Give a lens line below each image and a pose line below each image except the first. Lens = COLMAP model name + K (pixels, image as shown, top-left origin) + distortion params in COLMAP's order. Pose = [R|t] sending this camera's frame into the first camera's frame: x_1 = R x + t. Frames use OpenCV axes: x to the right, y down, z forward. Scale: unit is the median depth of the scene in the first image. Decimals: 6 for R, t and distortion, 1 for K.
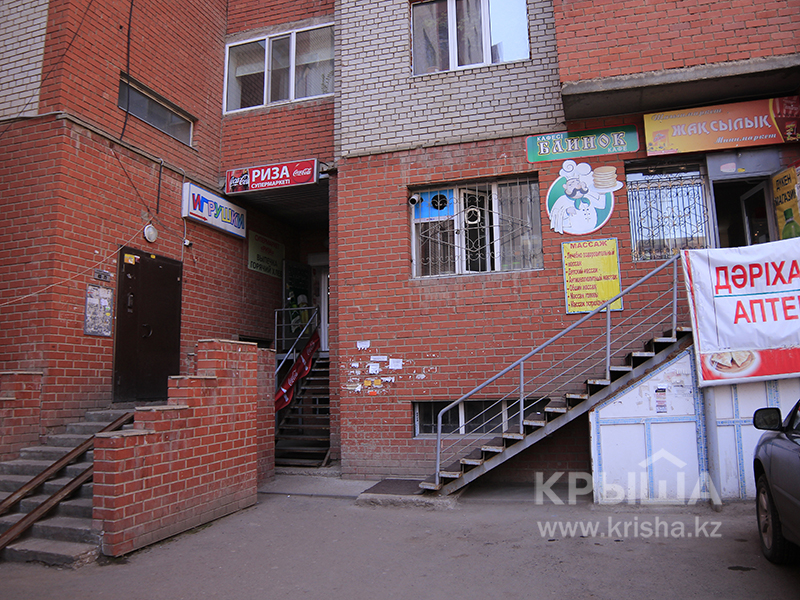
lens RADIAL K [[620.5, 0, 400.0], [0, 620.5, 300.0], [0, 0, 1]] dist [-0.051133, 0.000422]
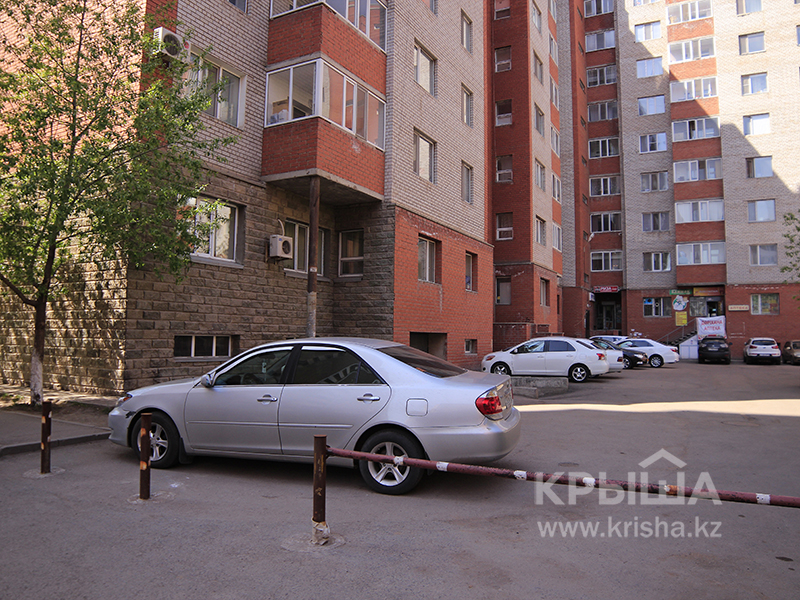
lens RADIAL K [[620.5, 0, 400.0], [0, 620.5, 300.0], [0, 0, 1]] dist [-0.051133, 0.000422]
pose [[0.982400, 0.022021, -0.185487, -1.009122], [-0.007011, 0.996674, 0.081193, -0.571658], [0.186658, -0.078464, 0.979287, -4.274976]]
